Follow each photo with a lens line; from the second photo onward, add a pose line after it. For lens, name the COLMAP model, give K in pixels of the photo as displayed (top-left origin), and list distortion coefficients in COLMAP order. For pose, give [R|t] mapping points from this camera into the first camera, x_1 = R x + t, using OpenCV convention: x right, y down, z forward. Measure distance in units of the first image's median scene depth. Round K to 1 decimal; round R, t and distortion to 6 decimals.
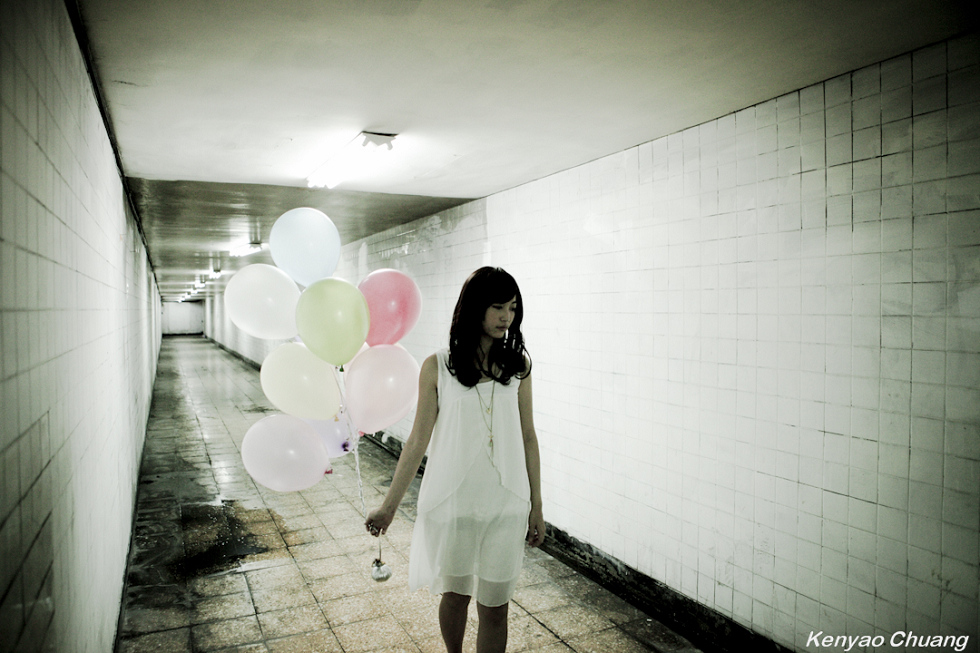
lens RADIAL K [[685.1, 0, 496.1], [0, 685.1, 322.2], [0, 0, 1]] dist [-0.094743, 0.067613]
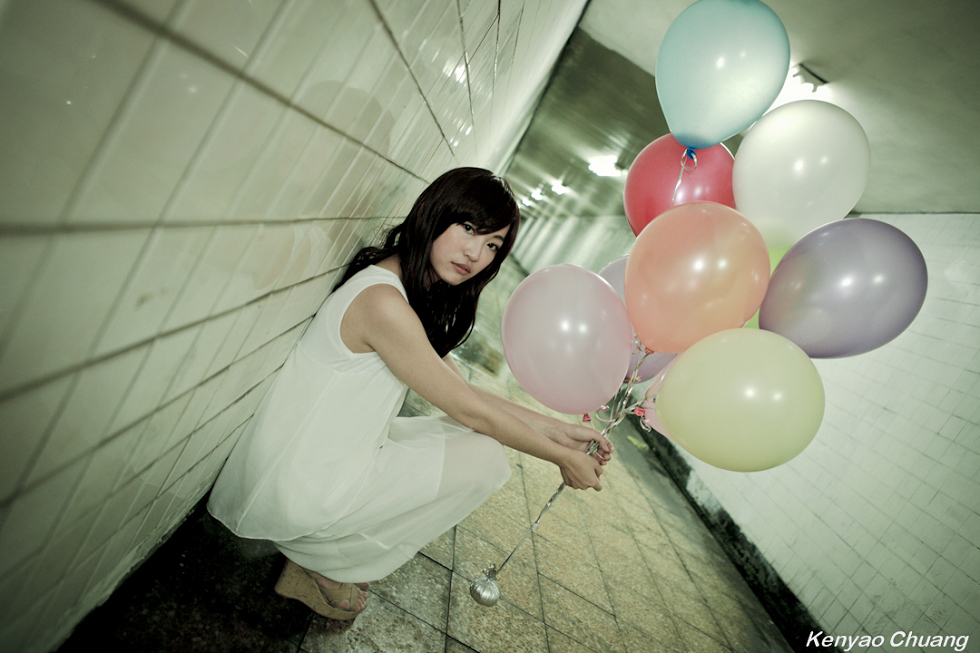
lens RADIAL K [[728.2, 0, 473.8], [0, 728.2, 331.0], [0, 0, 1]] dist [-0.069857, 0.036087]
pose [[0.752952, 0.542657, -0.372272, 0.055880], [-0.544144, 0.831543, 0.111553, 0.198582], [0.370096, 0.118575, 0.921395, -0.151147]]
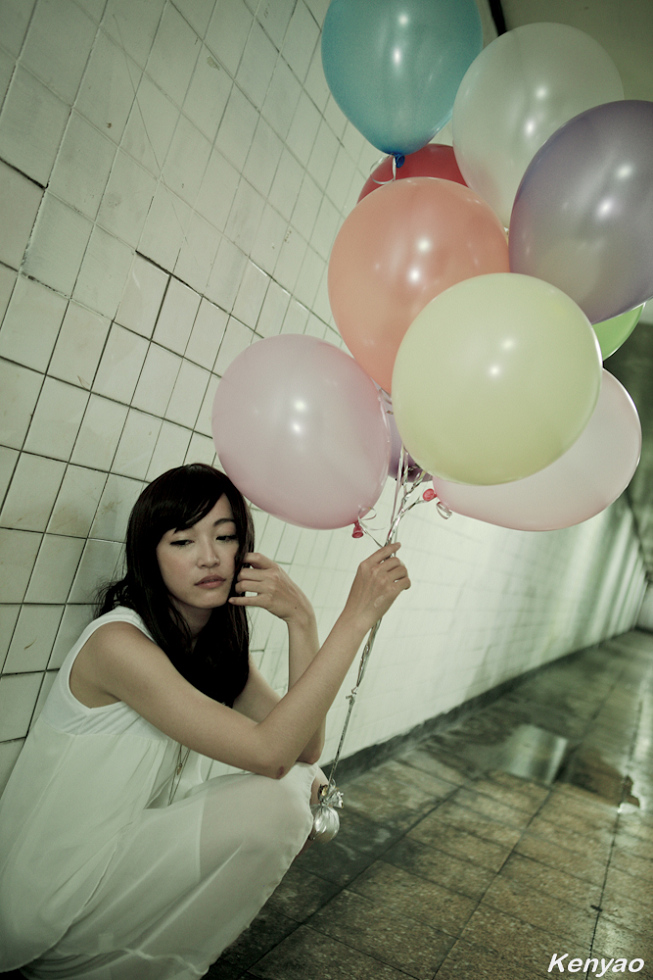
lens RADIAL K [[967.4, 0, 321.8], [0, 967.4, 494.9], [0, 0, 1]] dist [-0.005433, 0.000000]
pose [[0.655189, 0.188795, -0.731494, 0.229457], [-0.312036, 0.949446, -0.034439, 0.184480], [0.688012, 0.250816, 0.680977, -0.043847]]
